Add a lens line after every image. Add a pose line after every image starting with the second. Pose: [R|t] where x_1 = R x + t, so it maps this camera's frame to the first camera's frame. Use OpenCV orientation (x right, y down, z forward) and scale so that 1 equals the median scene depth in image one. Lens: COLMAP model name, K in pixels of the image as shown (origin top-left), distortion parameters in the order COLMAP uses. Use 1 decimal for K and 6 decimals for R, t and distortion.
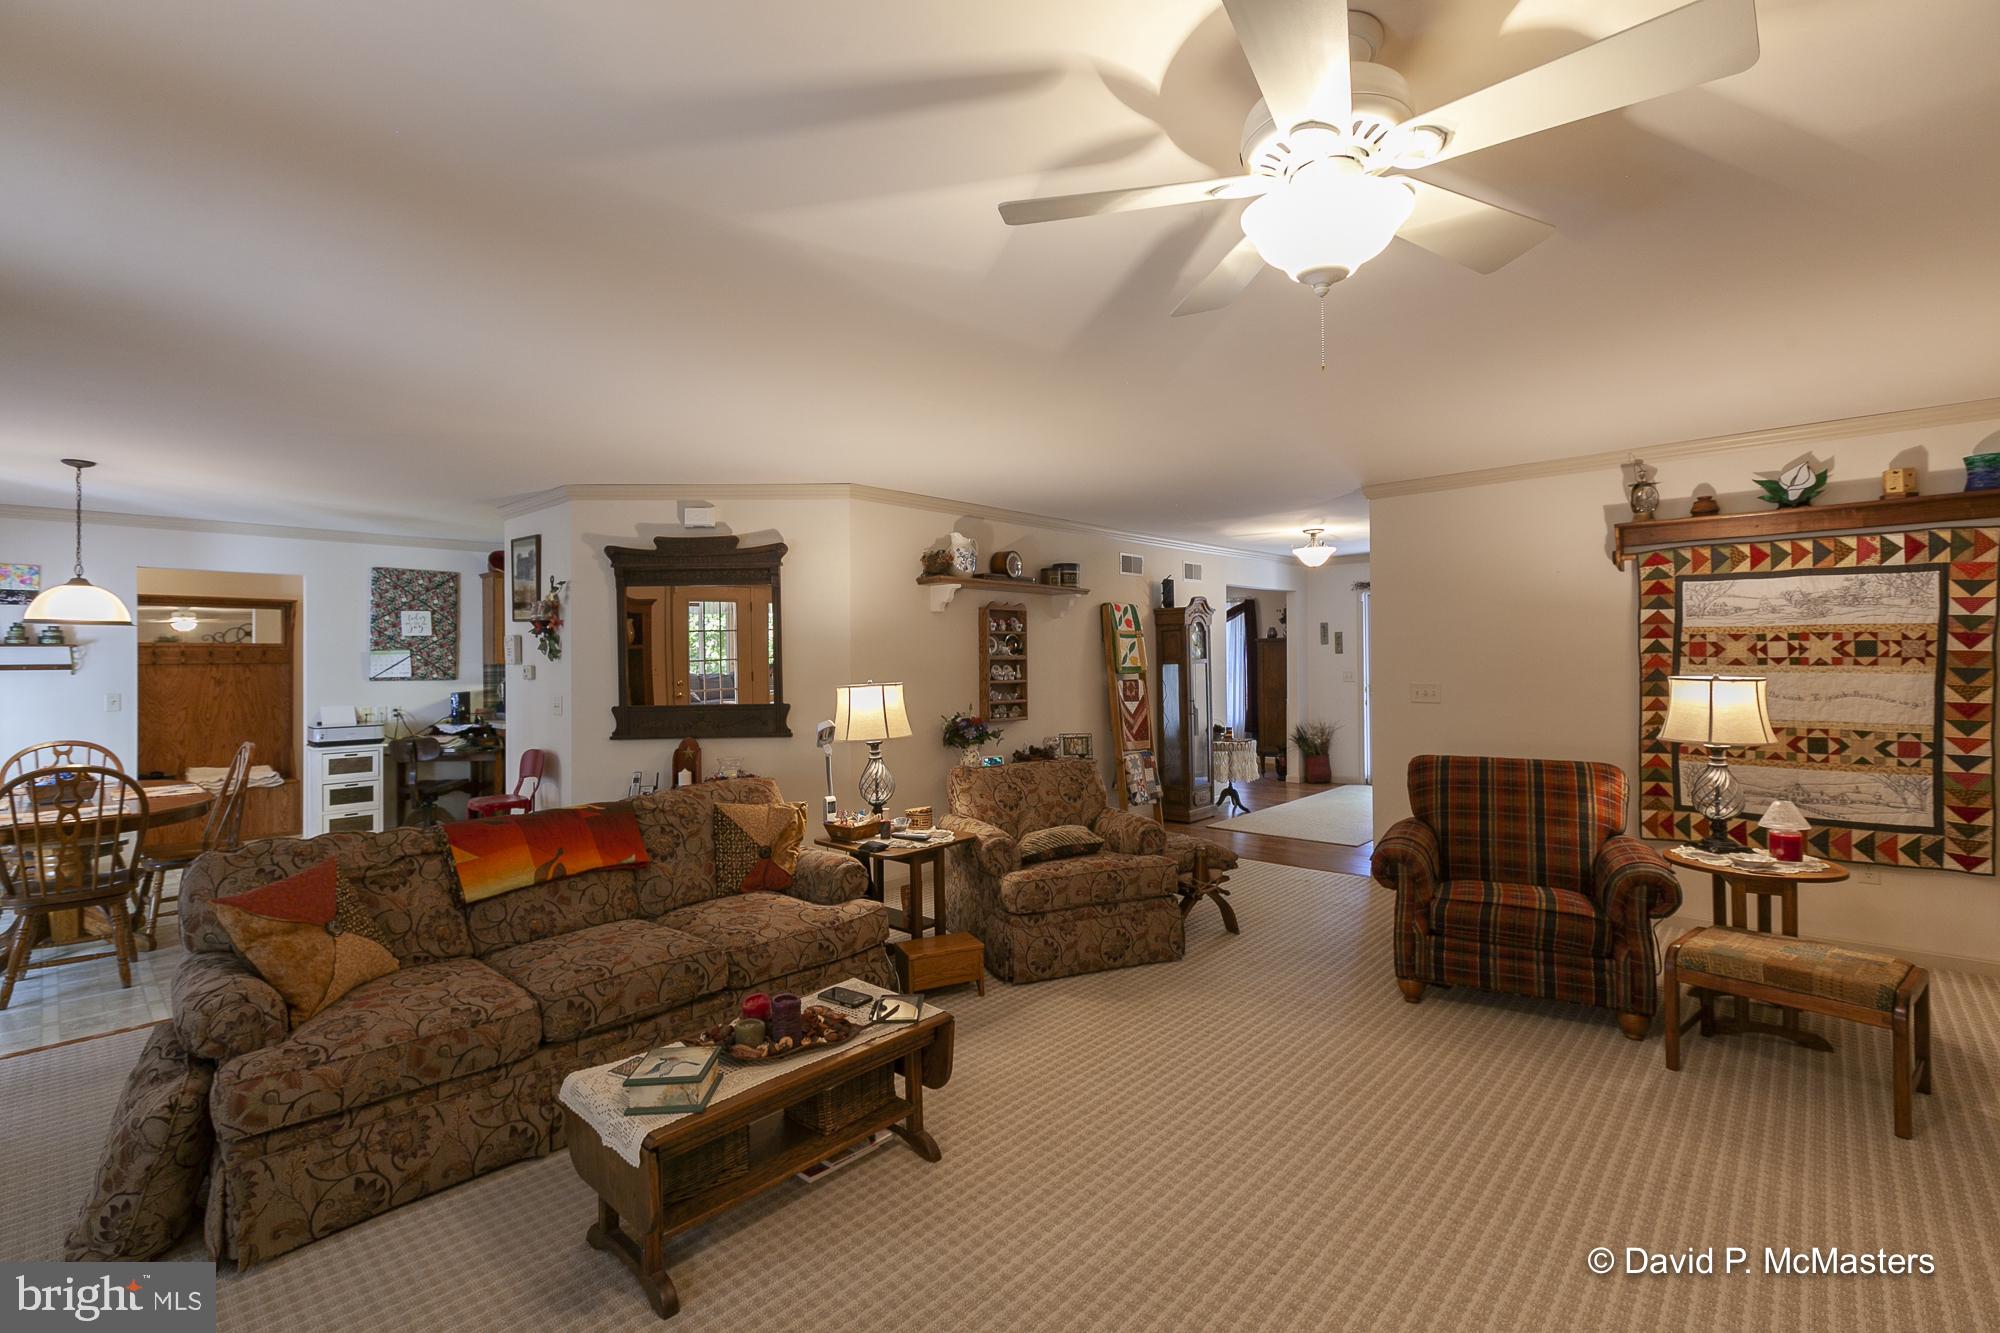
lens RADIAL K [[890.2, 0, 1013.3], [0, 890.2, 659.0], [0, 0, 1]] dist [0.001827, -0.001438]
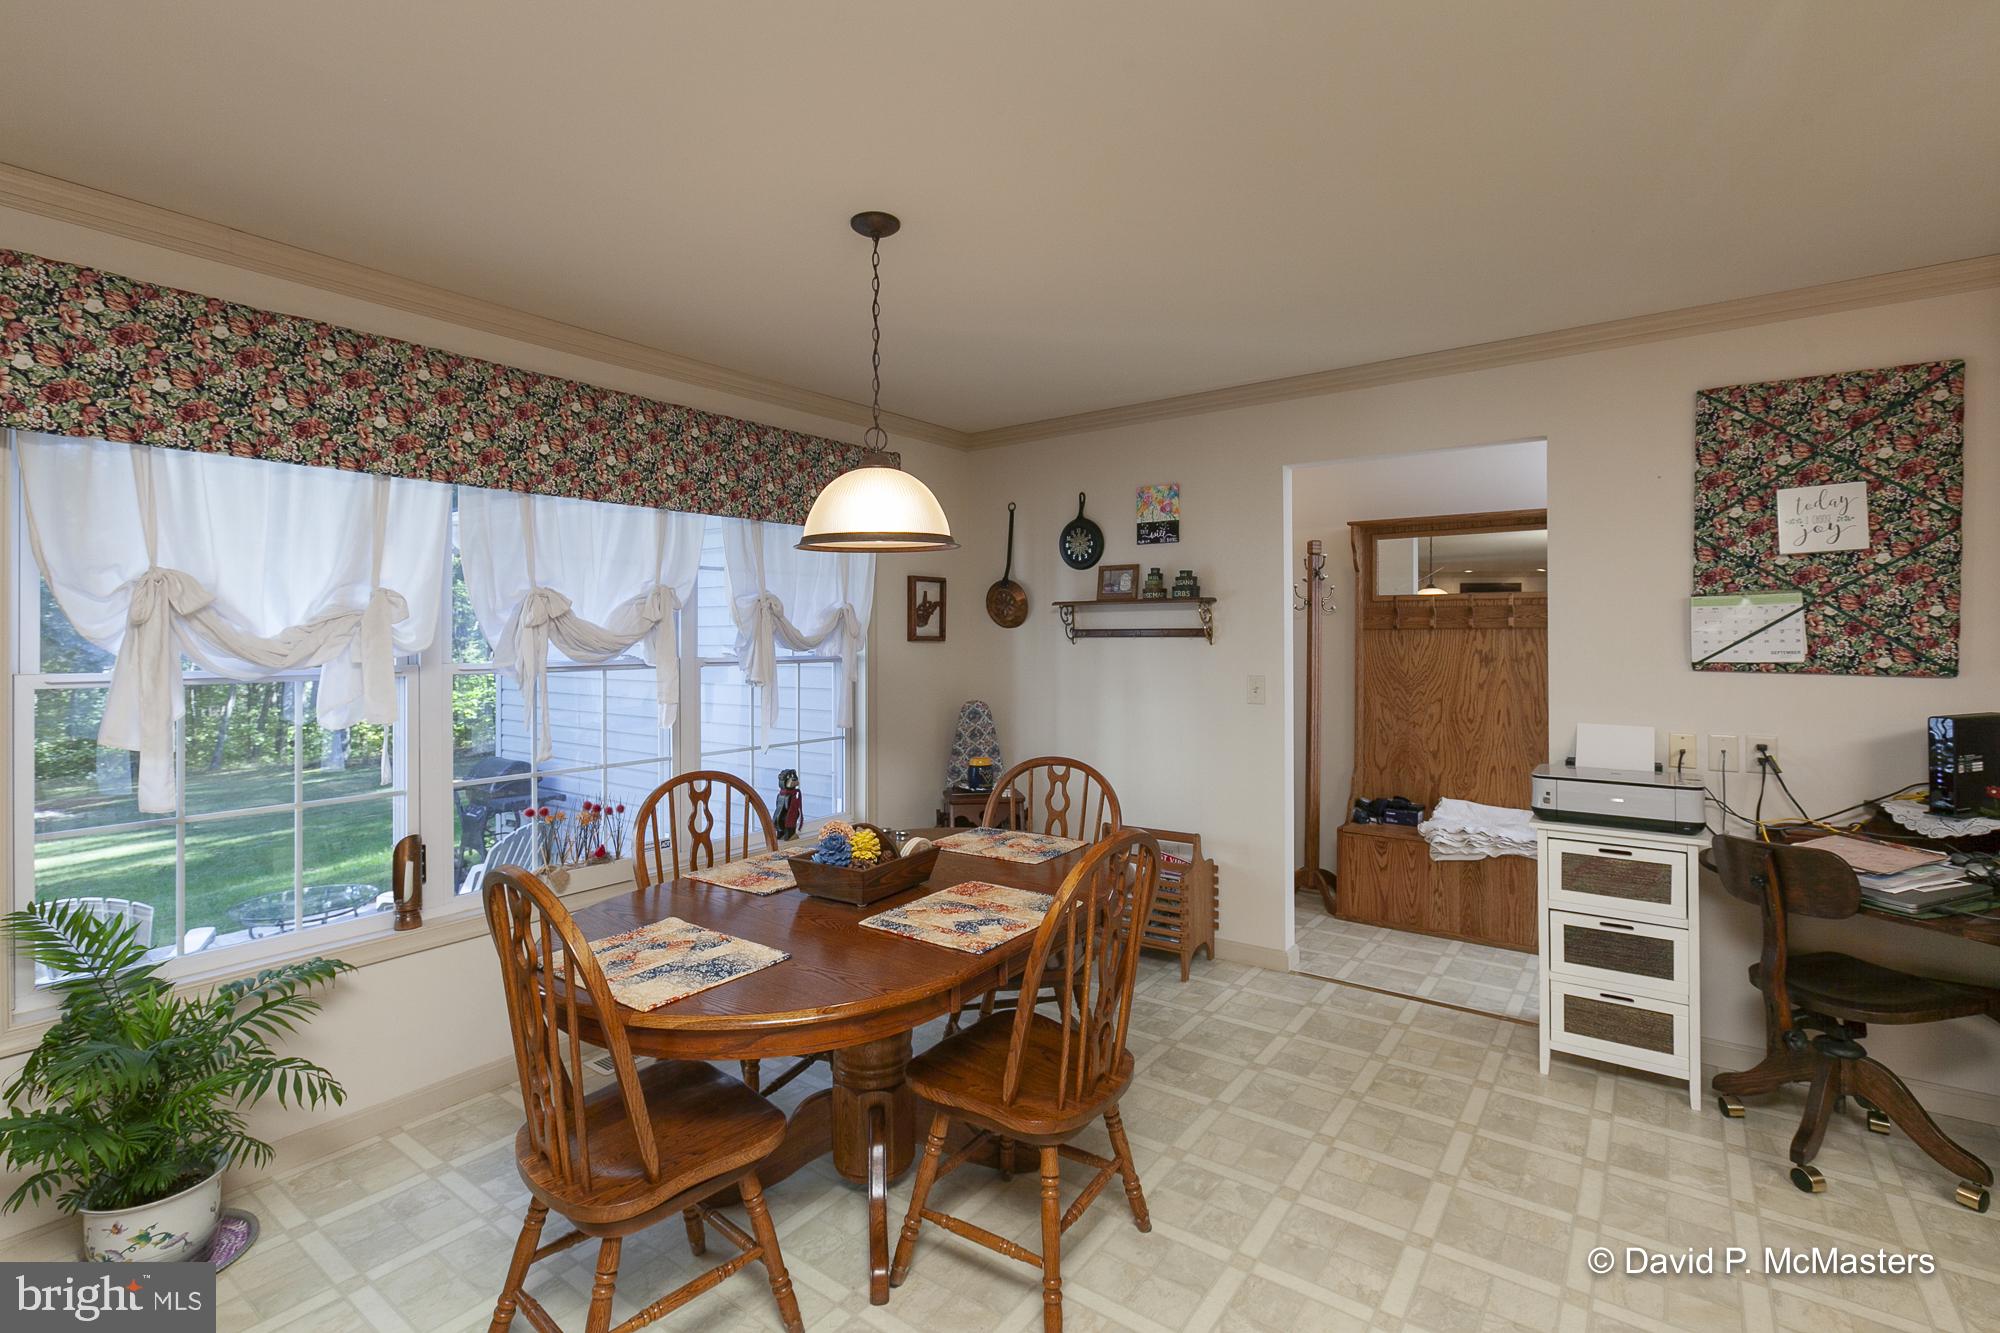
lens RADIAL K [[890.2, 0, 962.6], [0, 890.2, 644.2], [0, 0, 1]] dist [0.001827, -0.001438]
pose [[0.121514, 0.006625, -0.992568, -0.353986], [0.005710, 0.999957, 0.007373, 0.007882], [0.992573, -0.006563, 0.121471, 0.615583]]
